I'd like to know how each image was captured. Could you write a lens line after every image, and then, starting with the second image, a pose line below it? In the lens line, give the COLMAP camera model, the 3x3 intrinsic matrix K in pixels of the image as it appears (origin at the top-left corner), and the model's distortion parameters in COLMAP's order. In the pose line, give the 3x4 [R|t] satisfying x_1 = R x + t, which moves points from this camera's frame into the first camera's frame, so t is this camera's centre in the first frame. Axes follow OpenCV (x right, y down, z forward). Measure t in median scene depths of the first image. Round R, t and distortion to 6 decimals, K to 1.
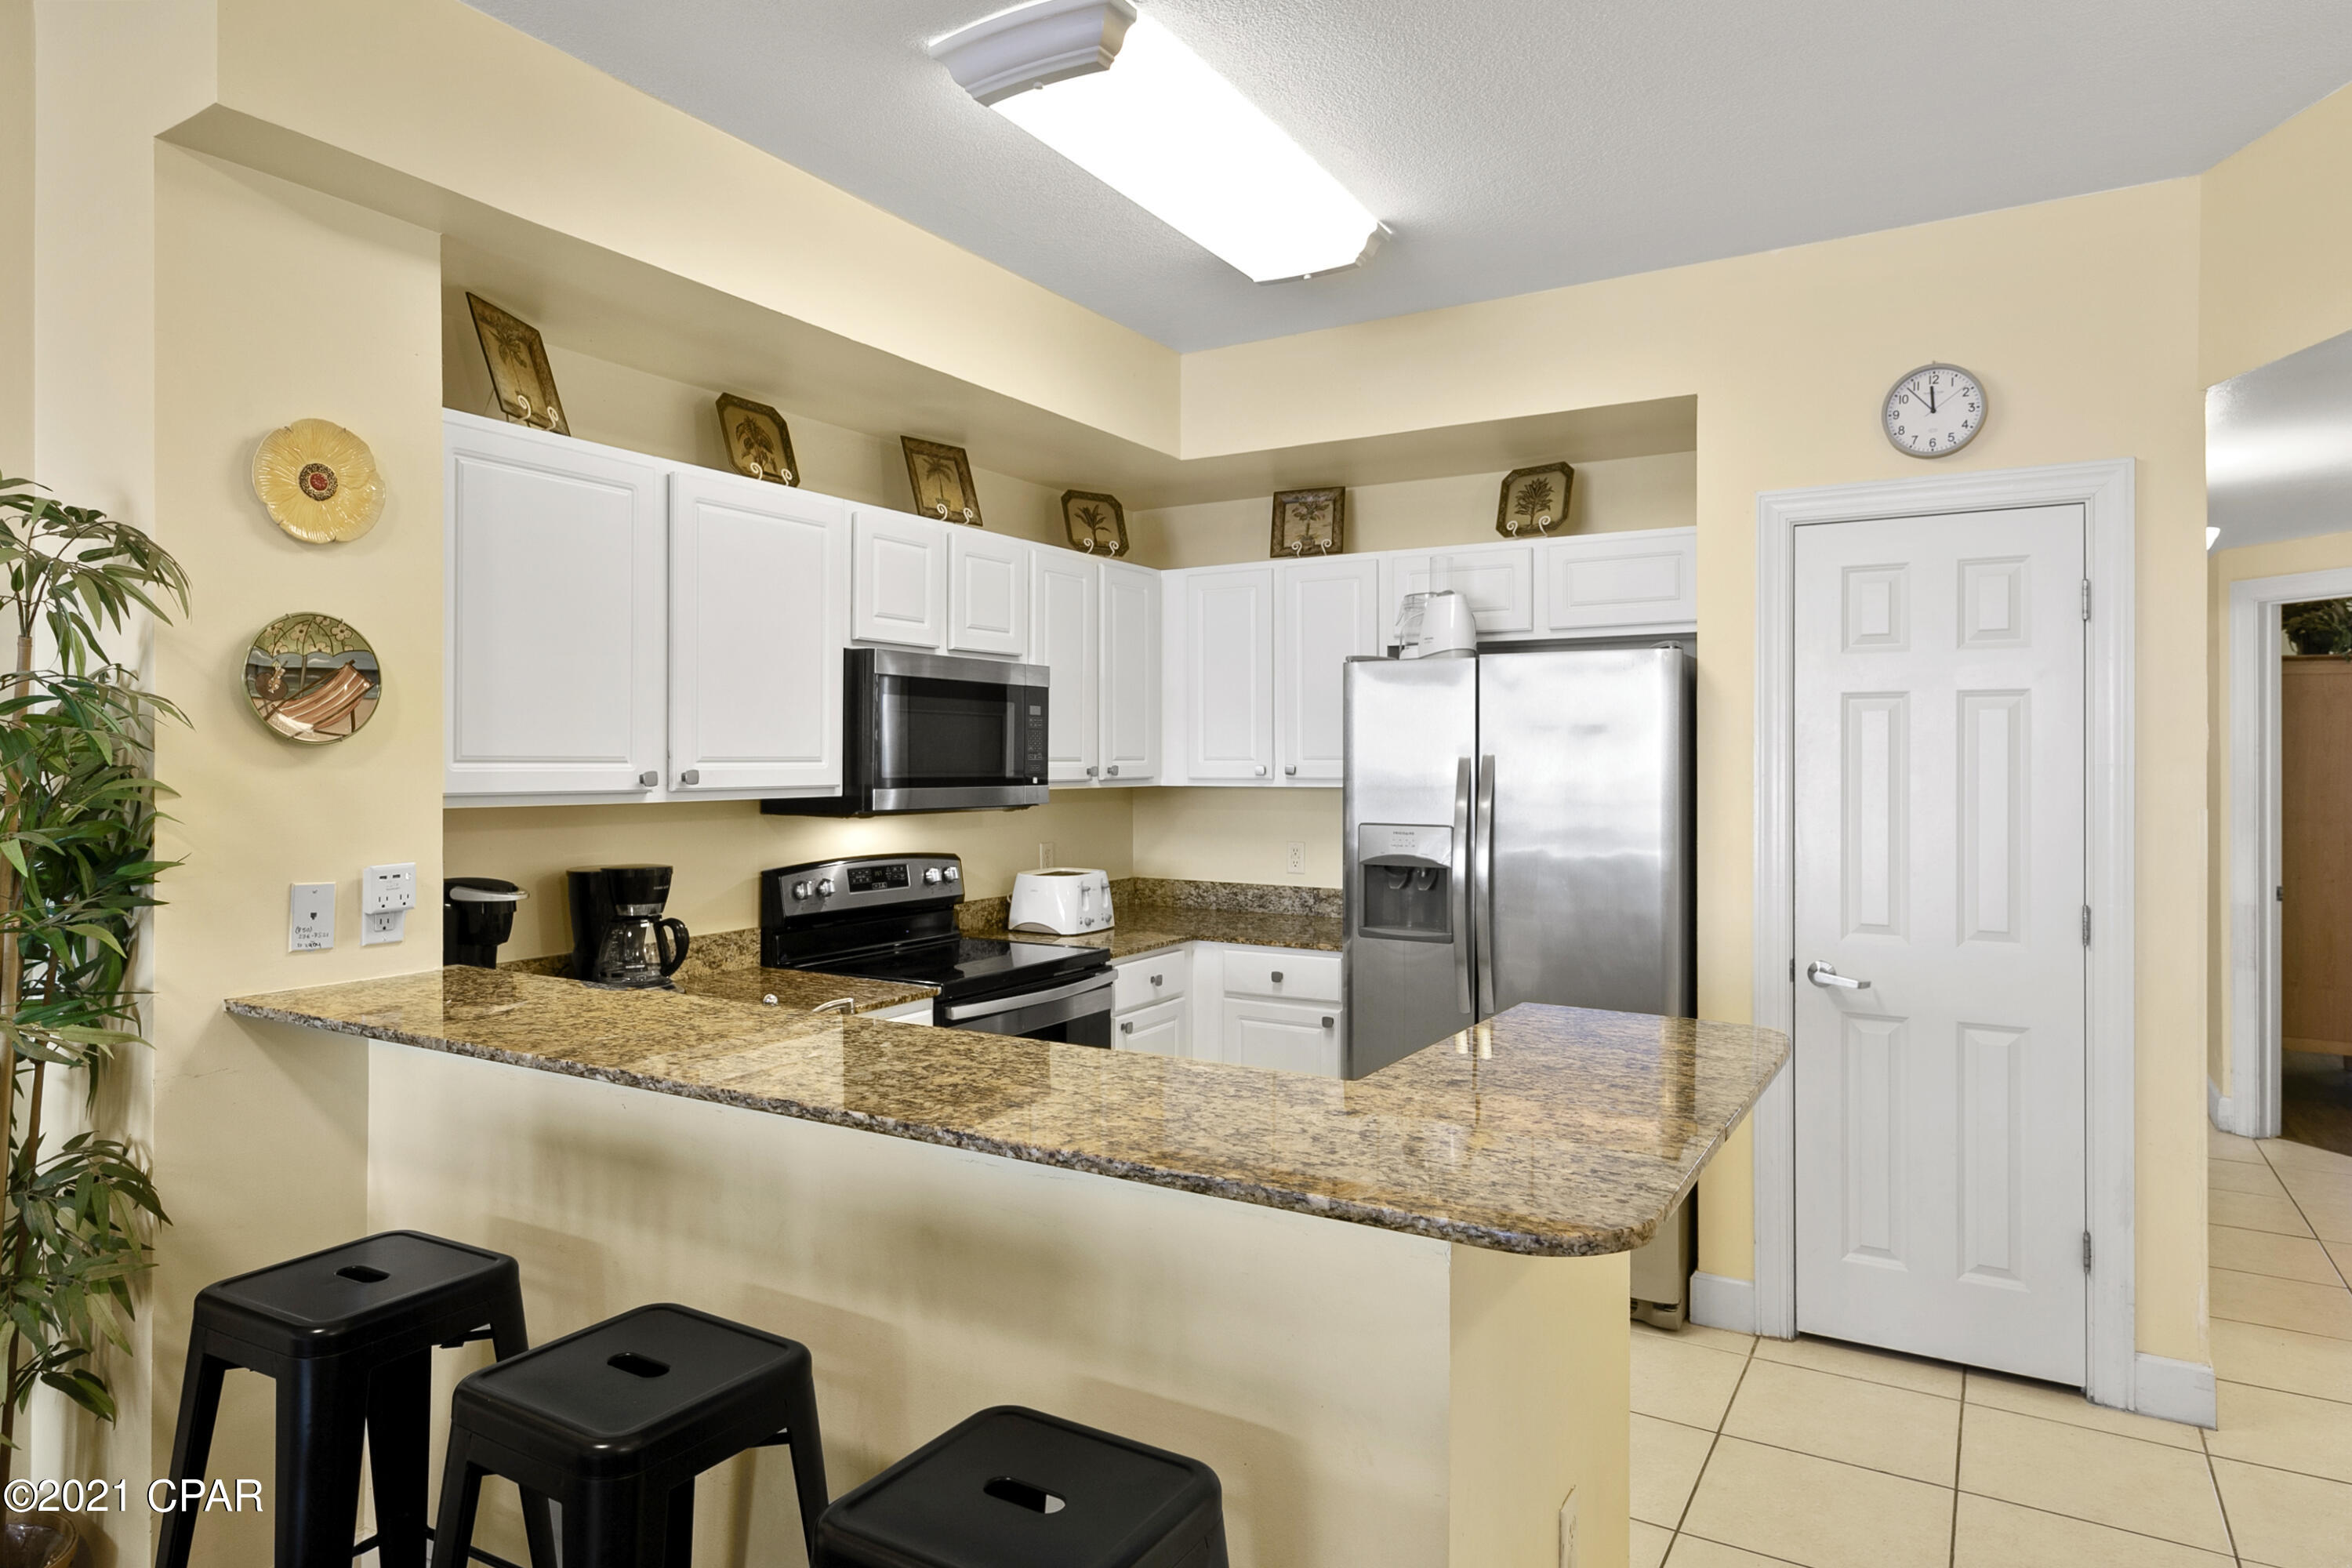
lens RADIAL K [[1429.8, 0, 1160.4], [0, 1429.8, 764.1], [0, 0, 1]] dist [0.006562, 0.001531]
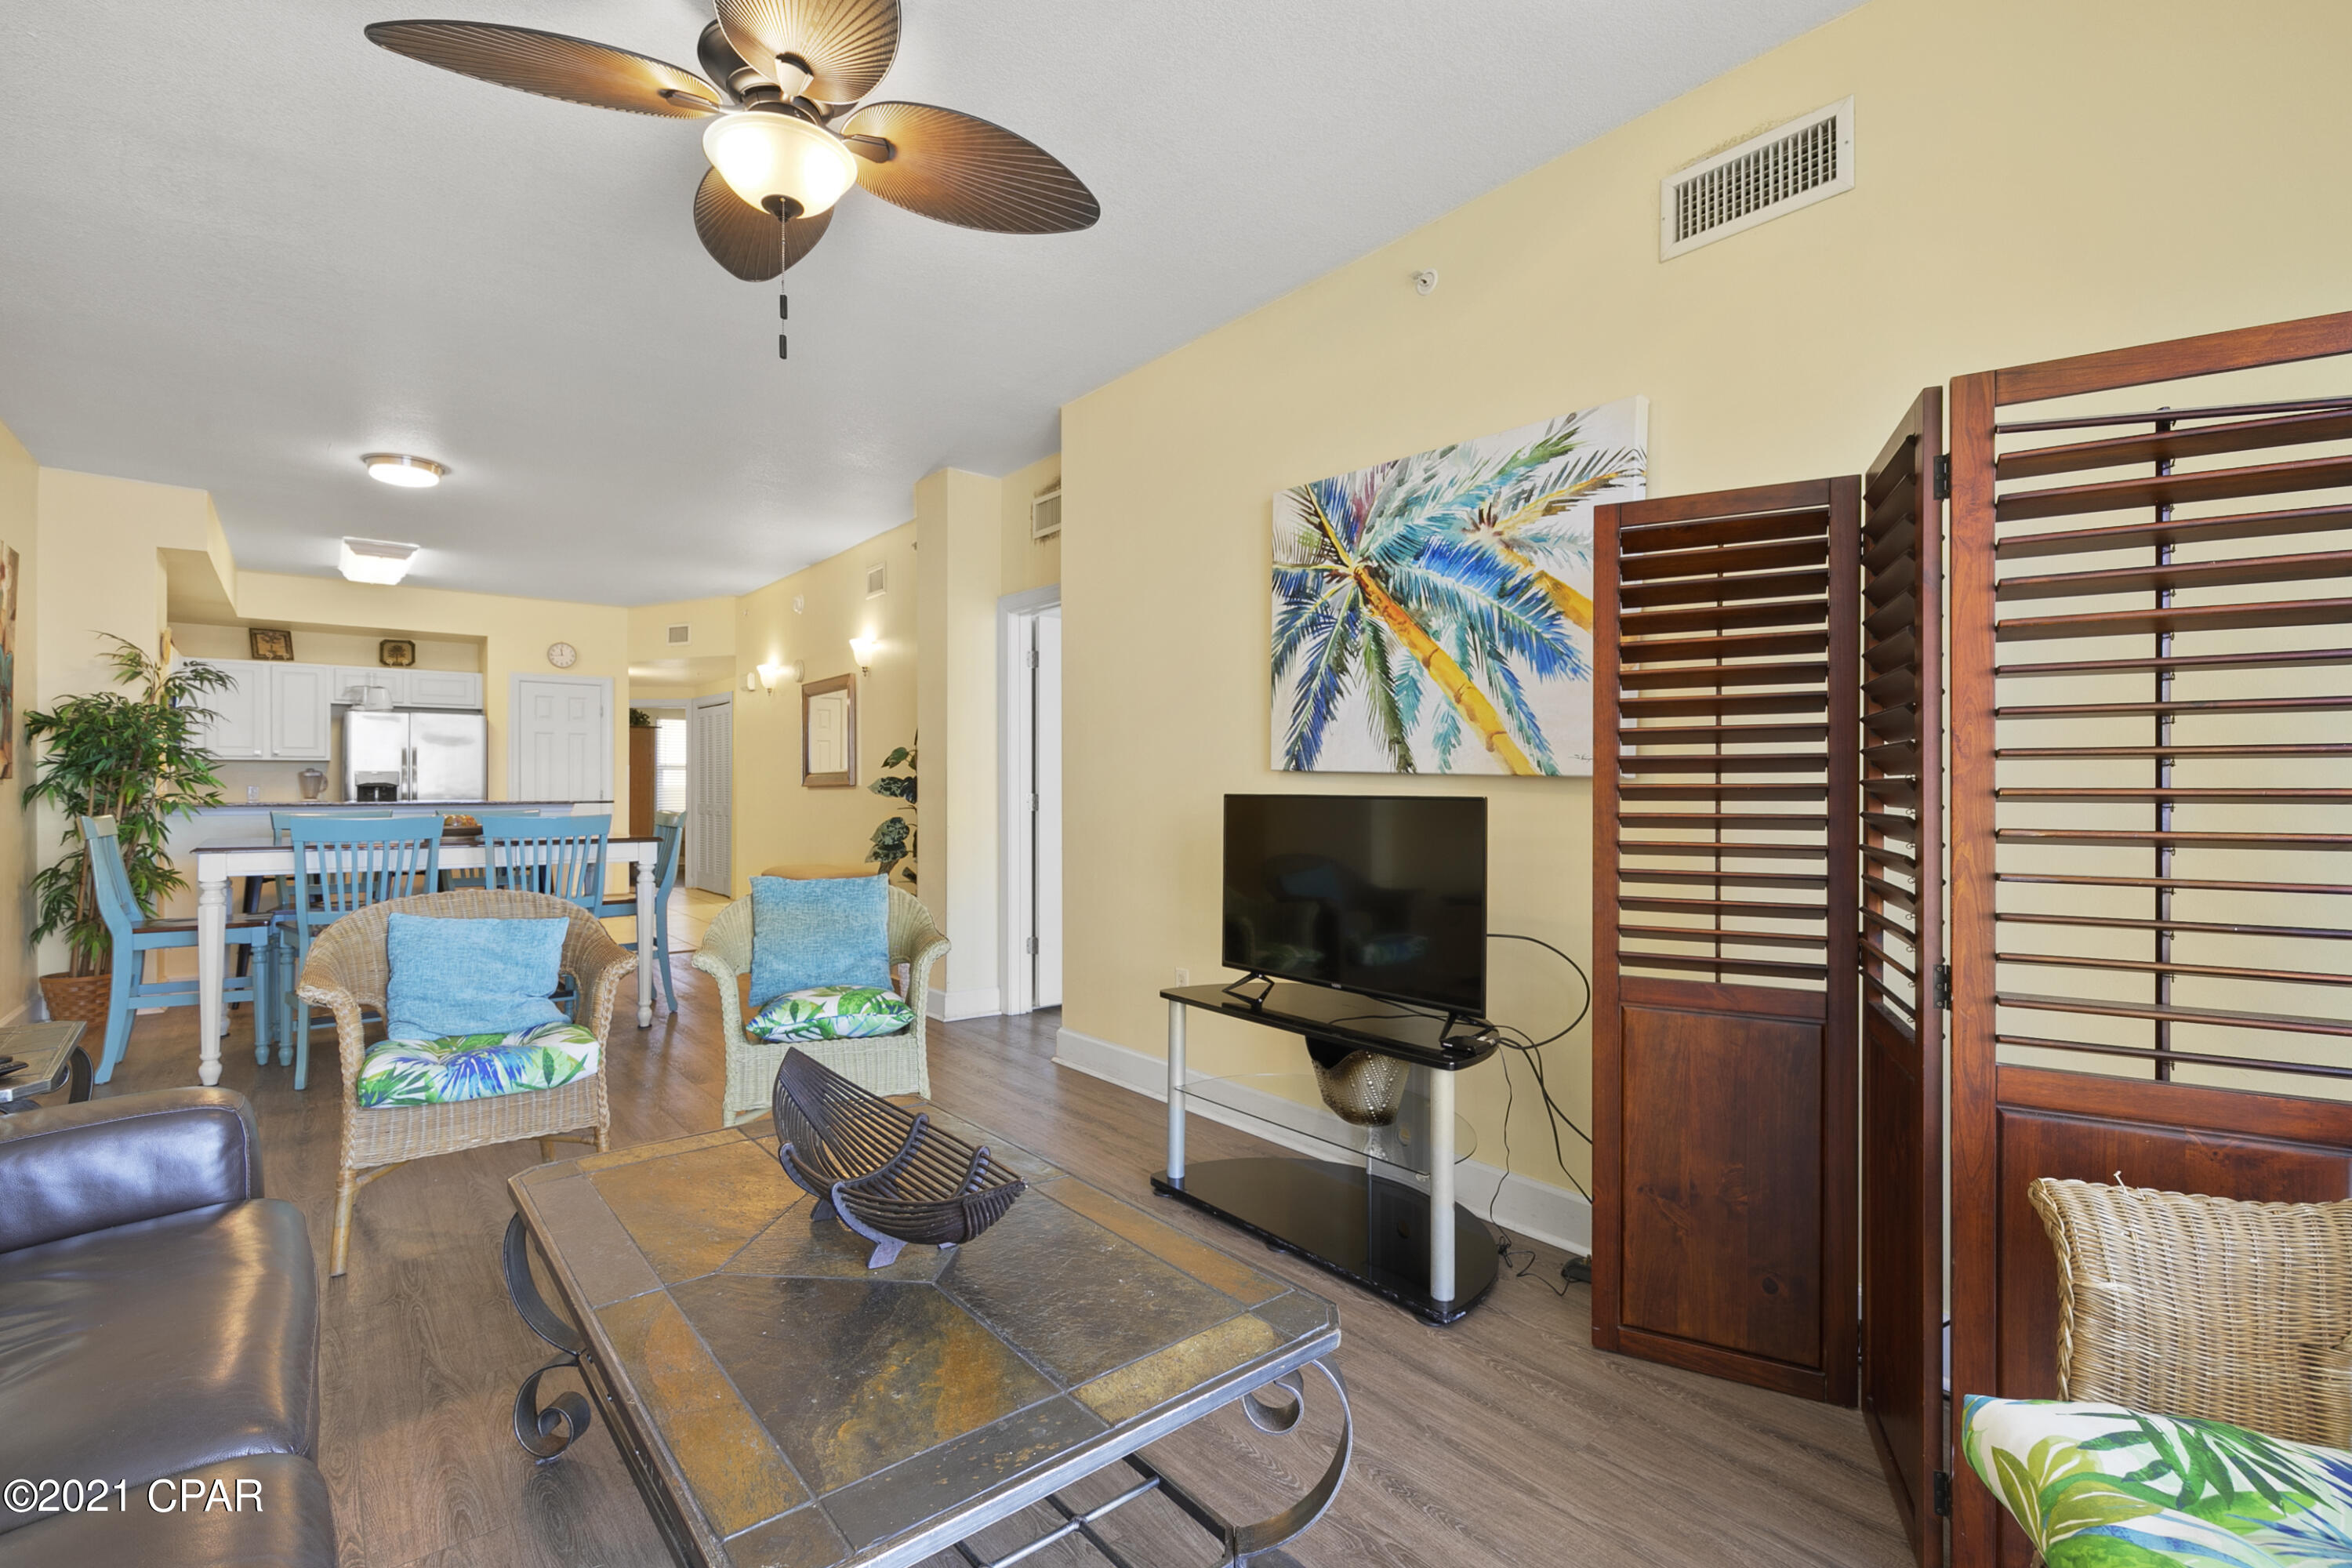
lens RADIAL K [[1033.7, 0, 1173.8], [0, 1033.7, 780.3], [0, 0, 1]] dist [0.000044, 0.000115]
pose [[0.342931, 0.004949, 0.939348, -1.296663], [-0.000015, 0.999986, -0.005263, 0.076613], [-0.939361, 0.001791, 0.342926, -1.259470]]
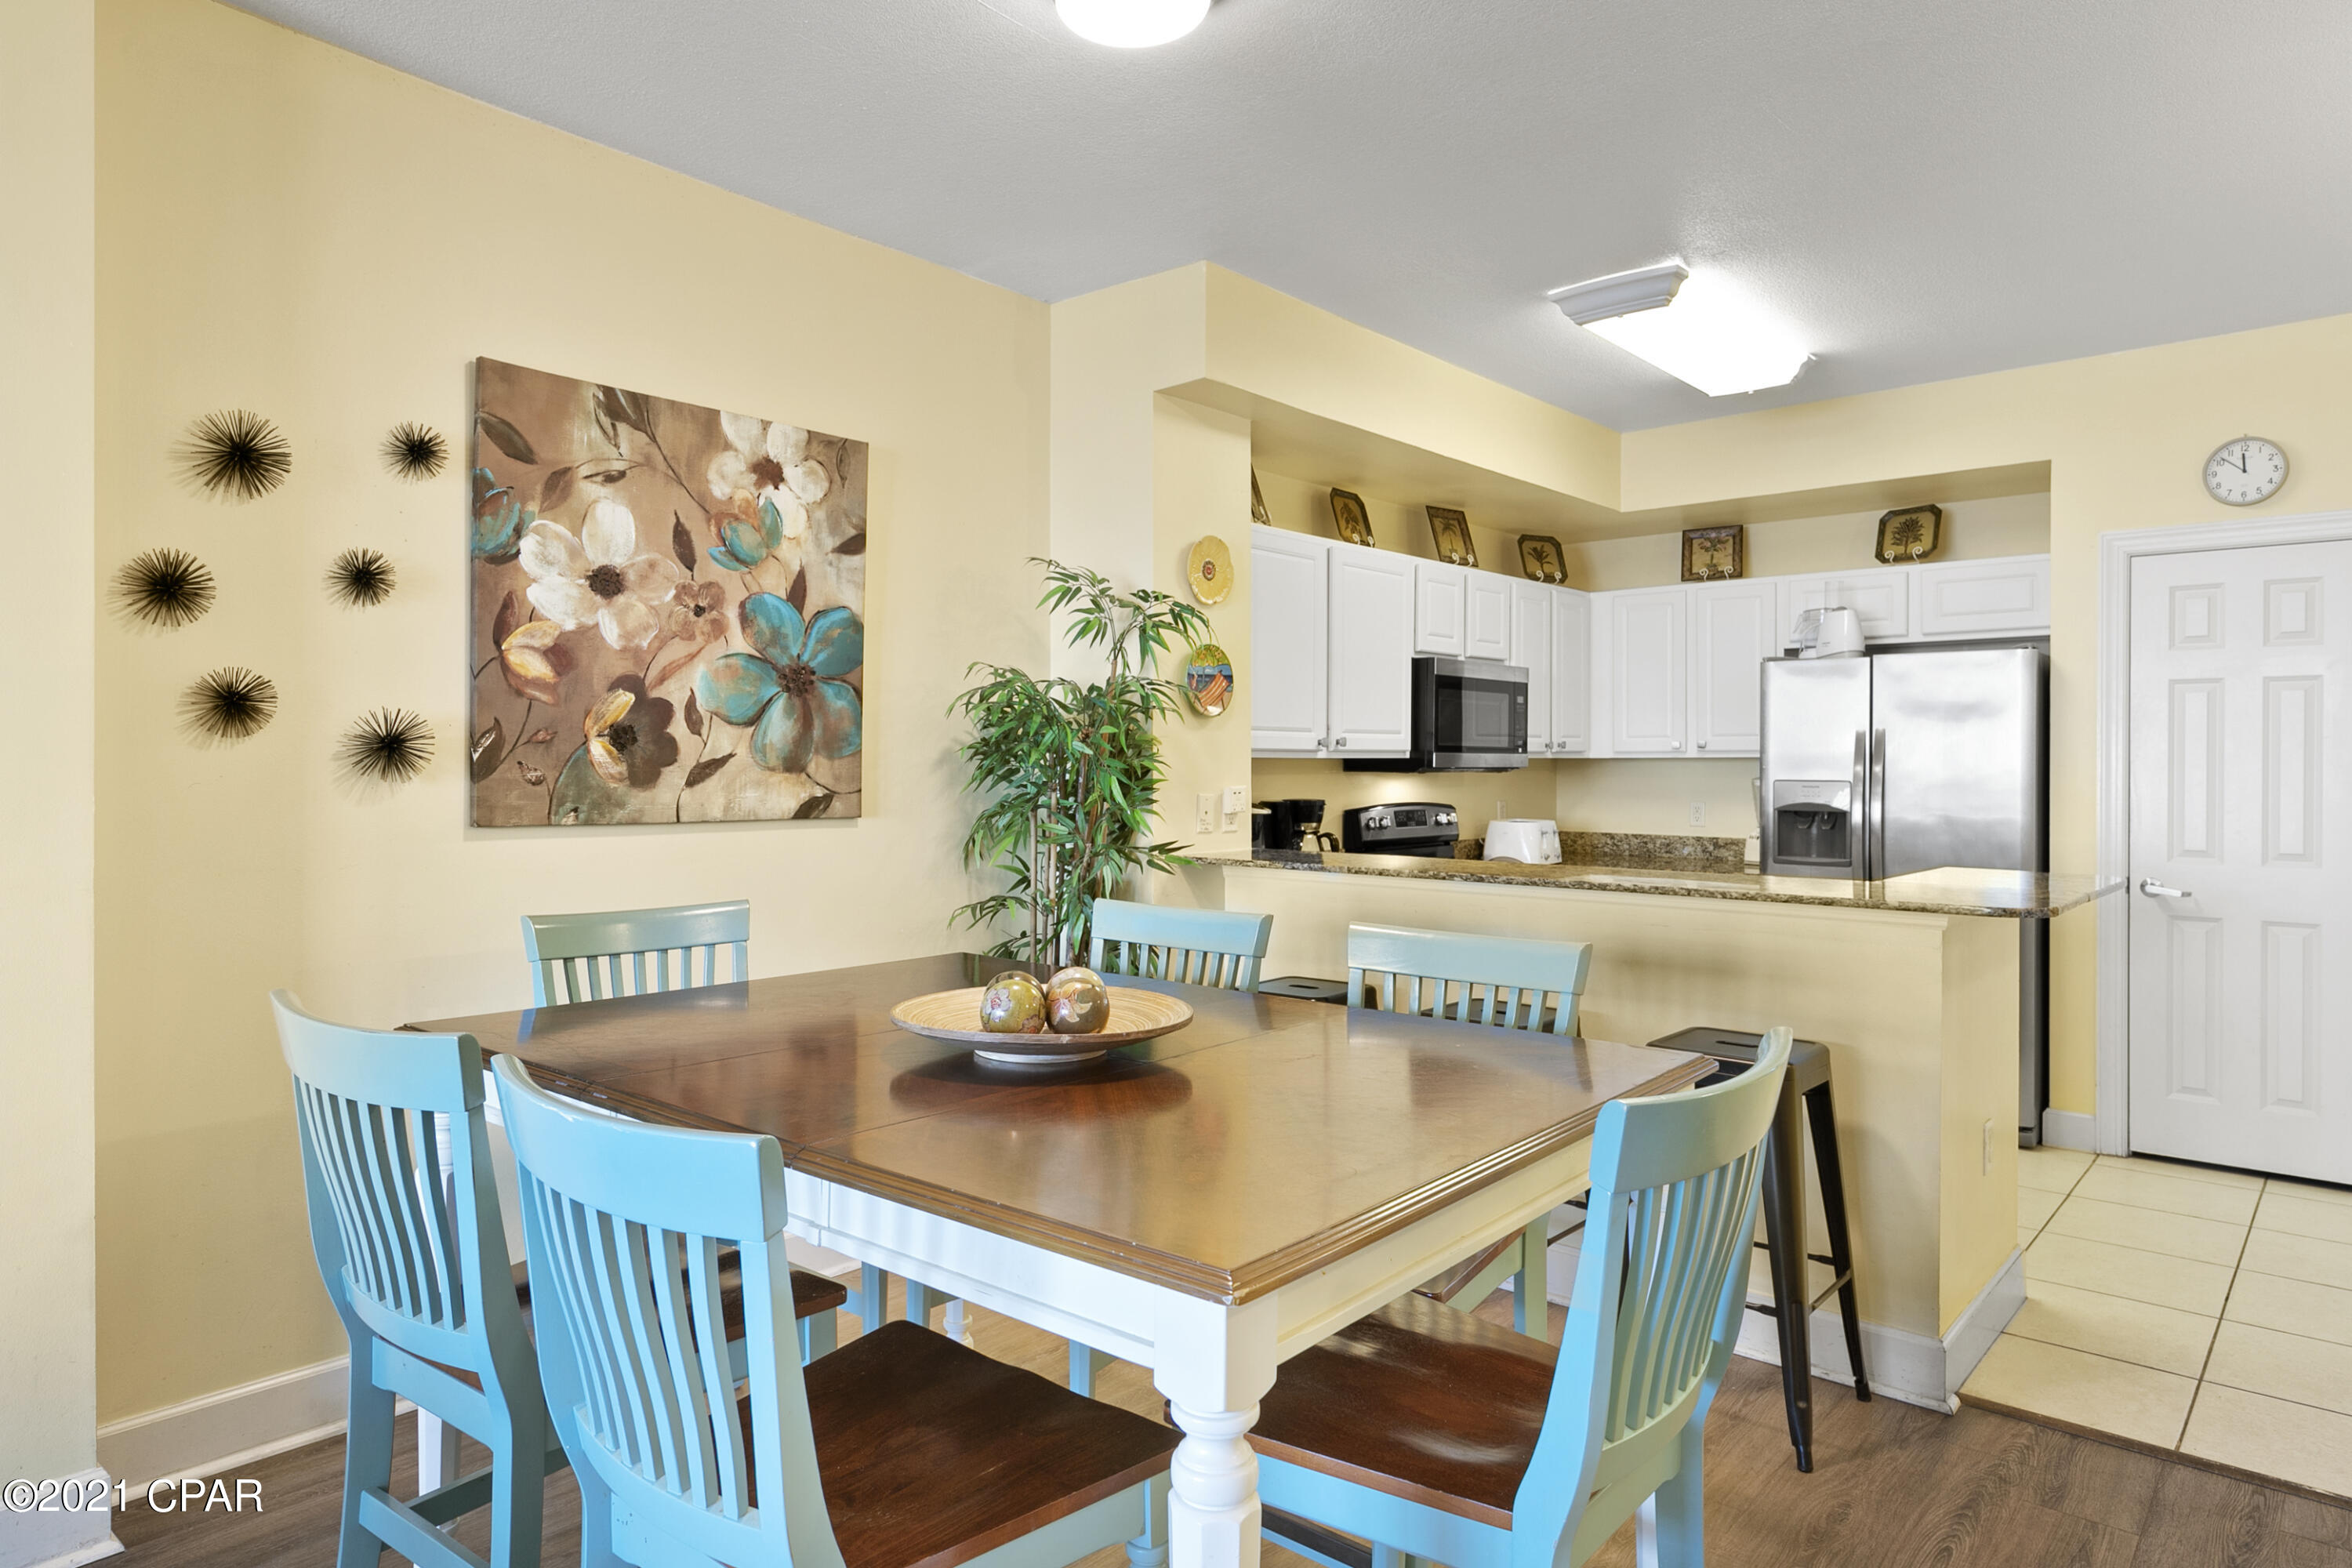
lens RADIAL K [[1467.9, 0, 1119.9], [0, 1467.9, 775.9], [0, 0, 1]] dist [0.008674, -0.004165]
pose [[0.982858, 0.001076, -0.184363, -0.237844], [0.000018, 0.999982, 0.005932, 0.032156], [0.184366, -0.005834, 0.982840, -0.541877]]
